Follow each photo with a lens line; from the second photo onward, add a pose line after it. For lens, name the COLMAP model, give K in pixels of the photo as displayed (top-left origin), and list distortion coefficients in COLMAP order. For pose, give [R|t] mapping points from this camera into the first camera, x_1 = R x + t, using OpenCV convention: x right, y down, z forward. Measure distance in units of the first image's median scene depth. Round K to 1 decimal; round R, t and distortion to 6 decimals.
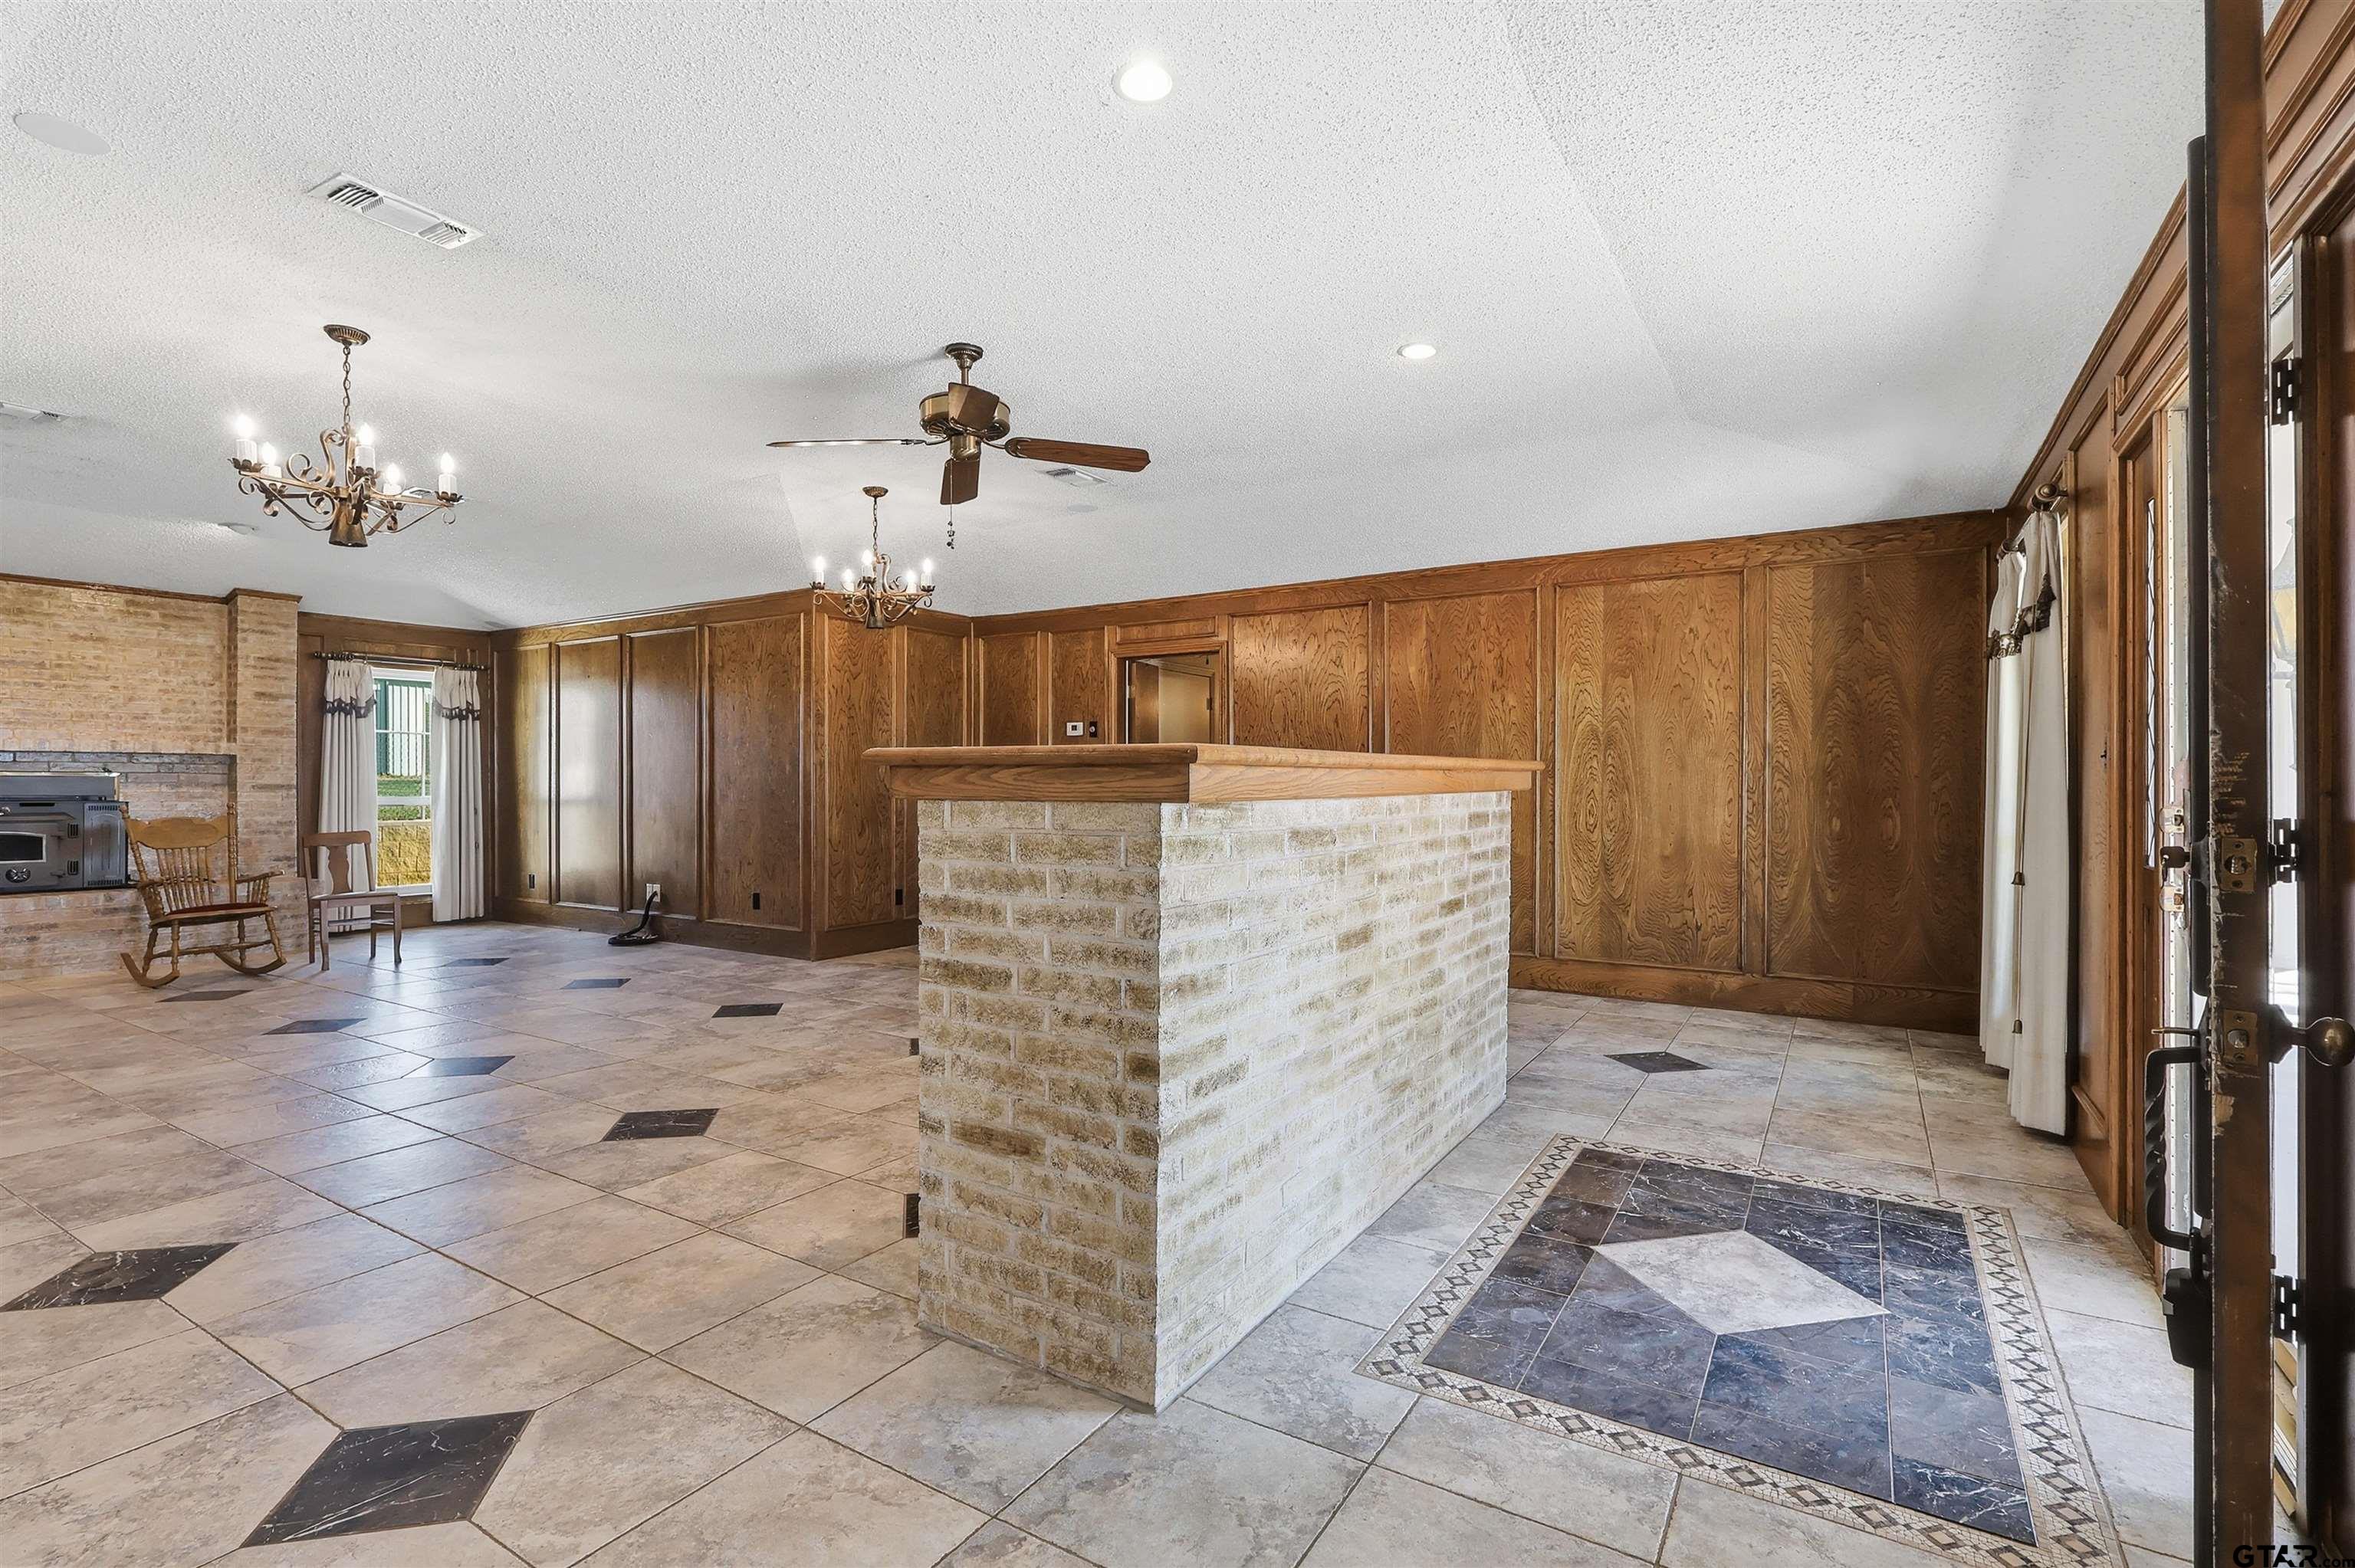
lens RADIAL K [[1097.1, 0, 1172.7], [0, 1097.1, 785.0], [0, 0, 1]] dist [-0.002396, -0.000612]
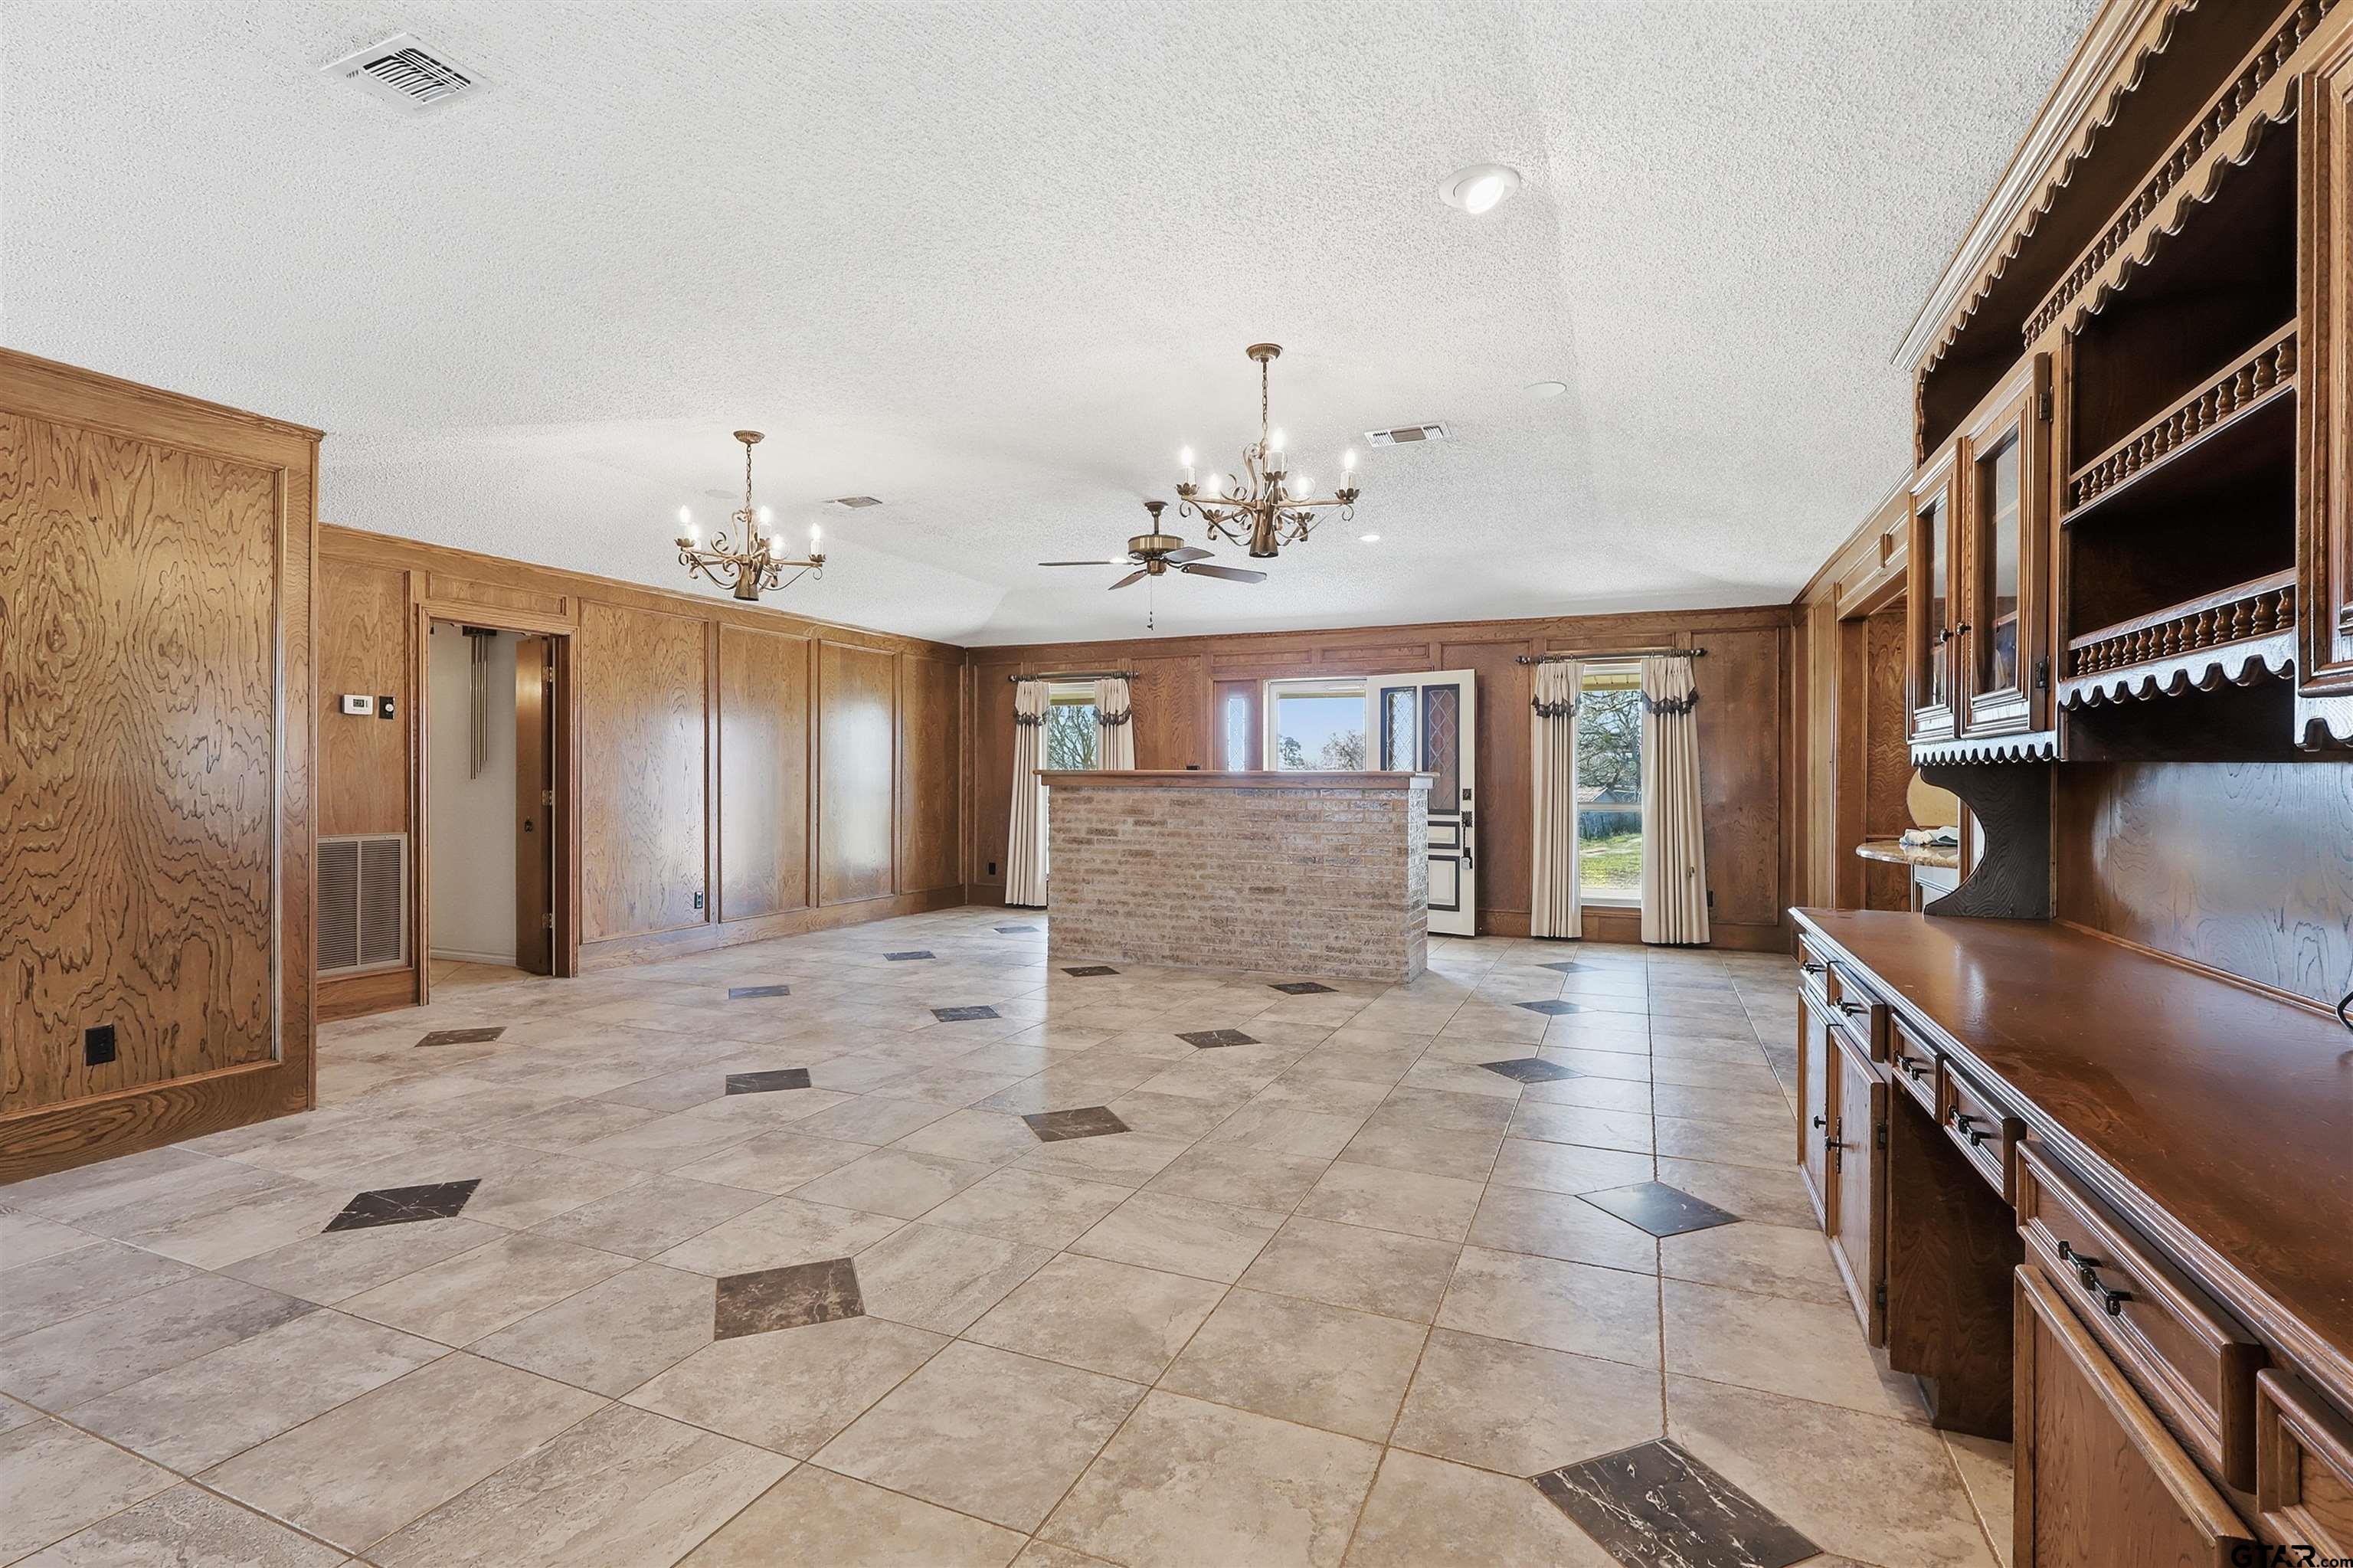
lens RADIAL K [[1096.4, 0, 1160.5], [0, 1096.4, 785.1], [0, 0, 1]] dist [-0.002396, -0.000612]
pose [[-0.145295, -0.007307, 0.989361, -0.864713], [-0.001457, 0.999973, 0.007171, -0.005837], [-0.989387, -0.000400, -0.145302, 0.612190]]
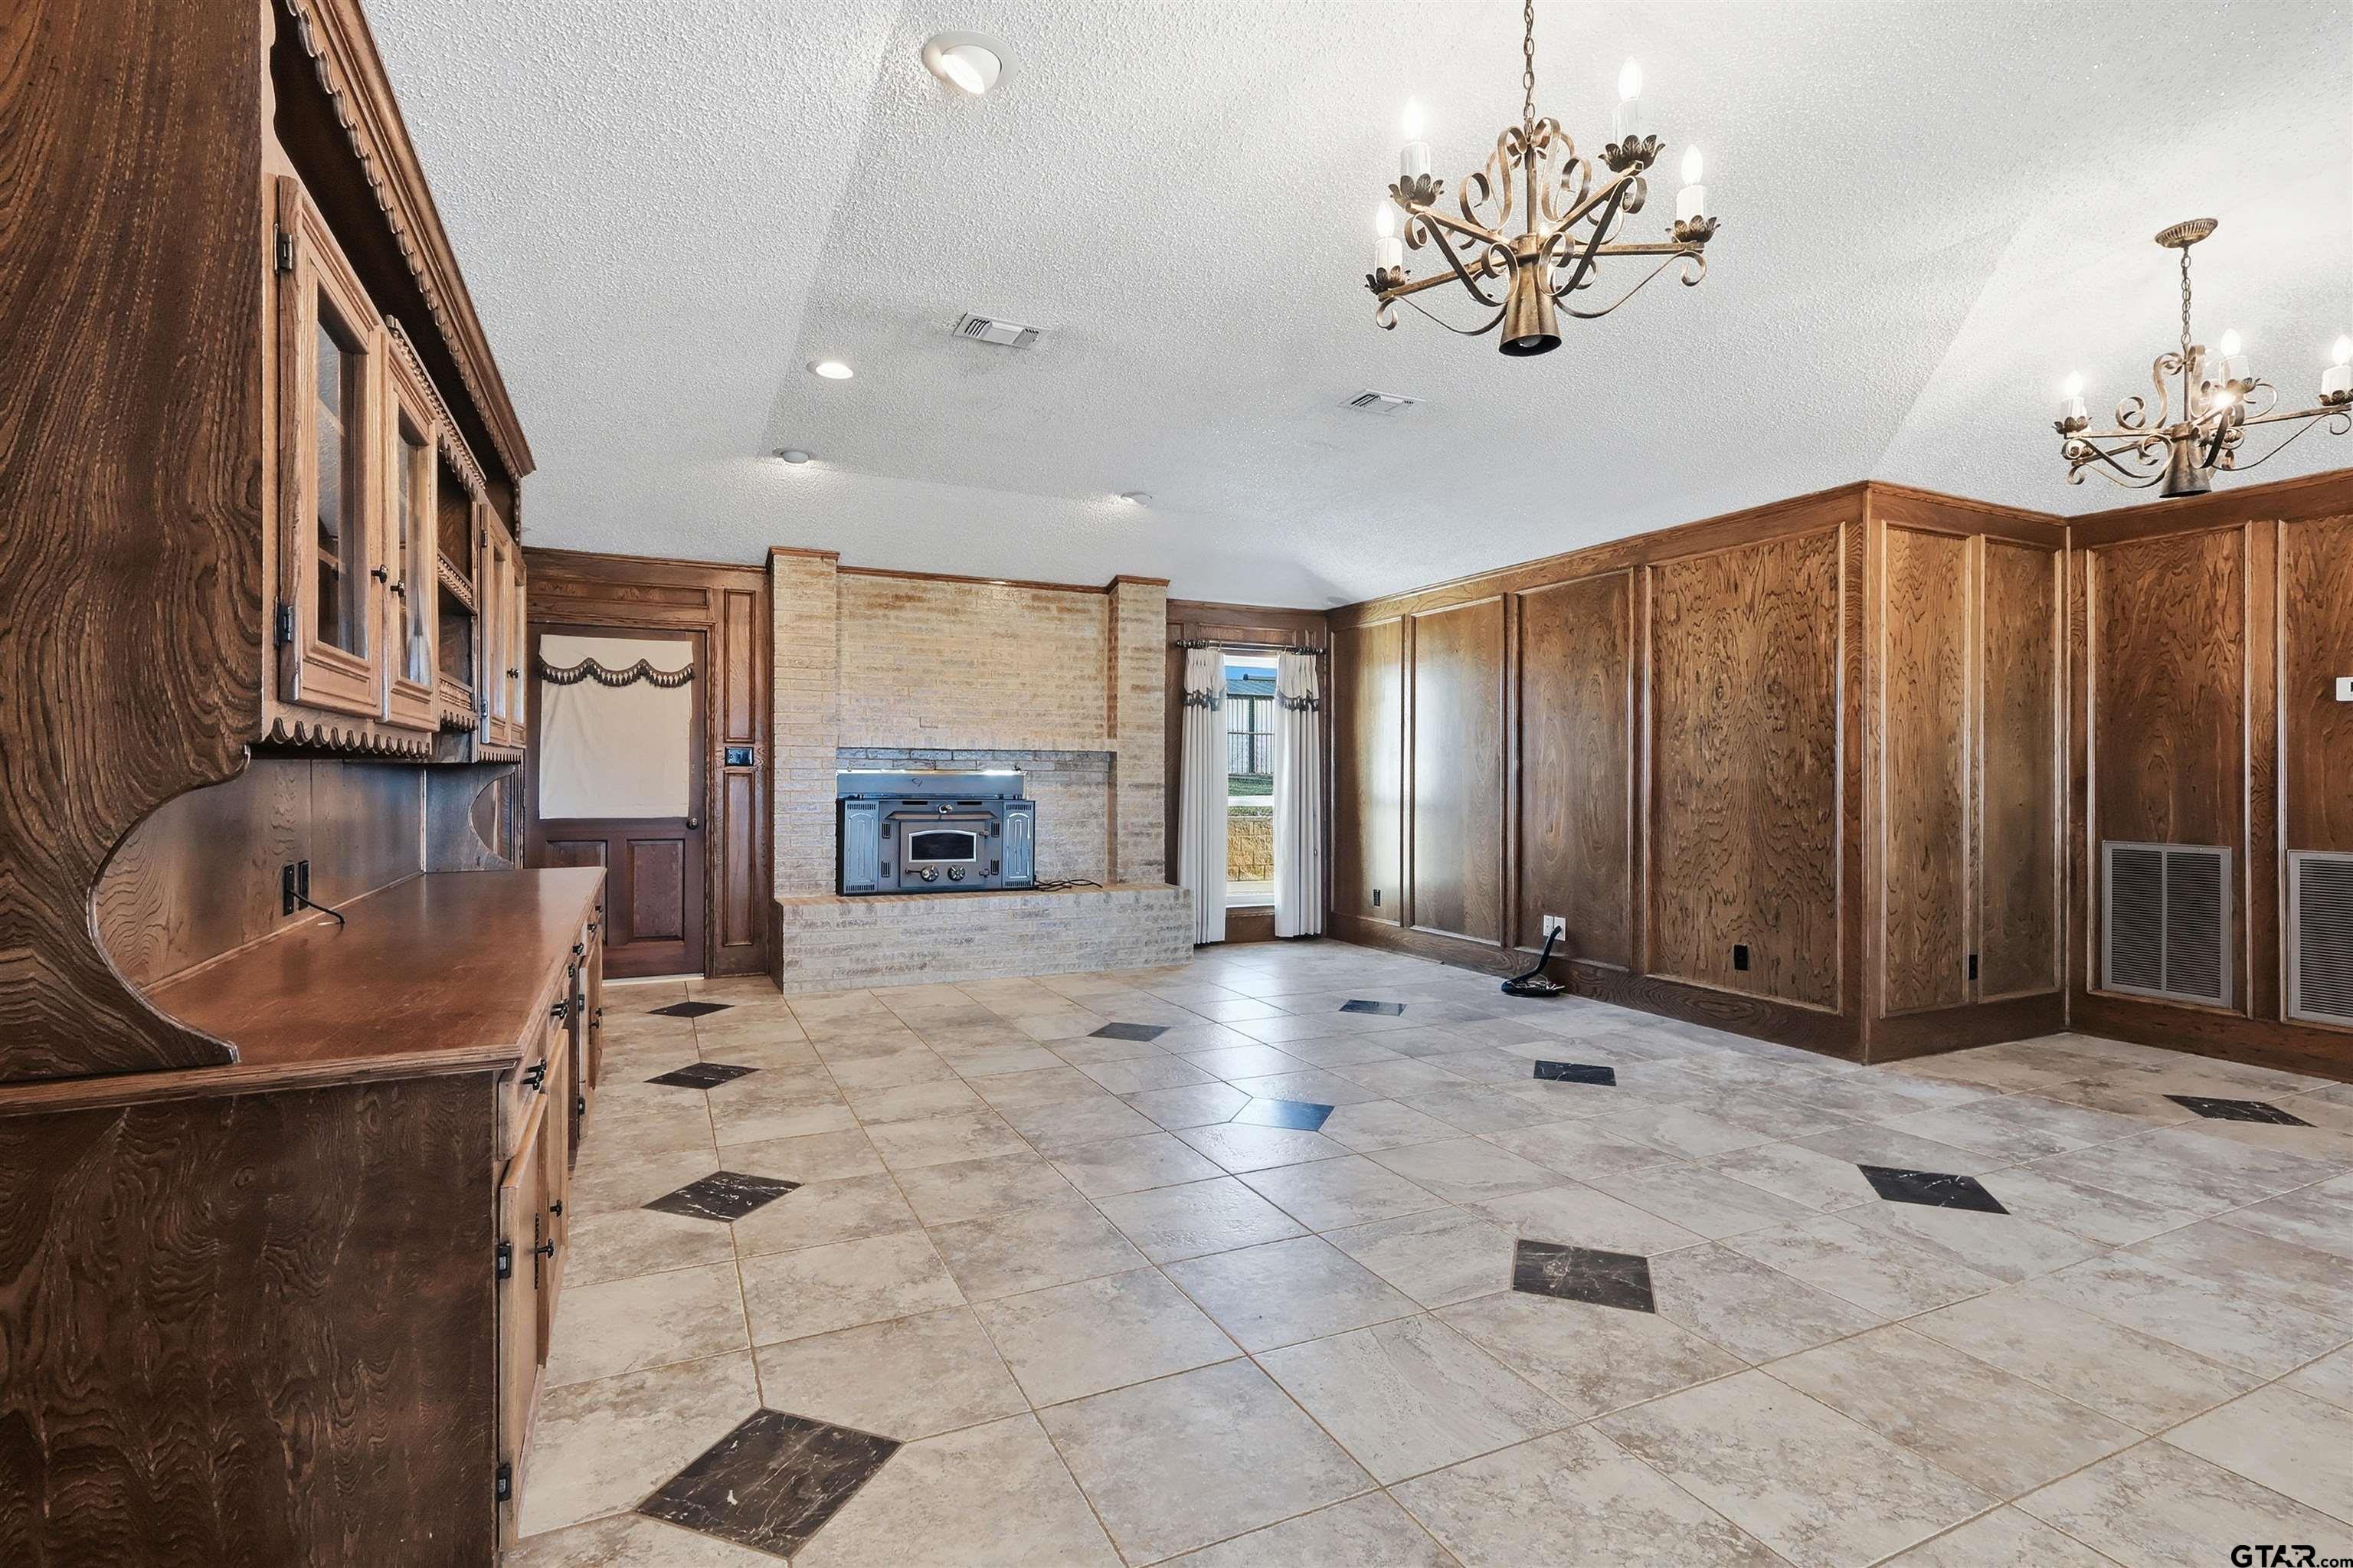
lens RADIAL K [[1096.4, 0, 1157.9], [0, 1096.4, 781.2], [0, 0, 1]] dist [-0.002396, -0.000612]
pose [[0.836775, 0.003906, -0.547533, -0.300915], [-0.003944, 0.999992, 0.001105, -0.003326], [0.547532, 0.001235, 0.836784, 0.223109]]
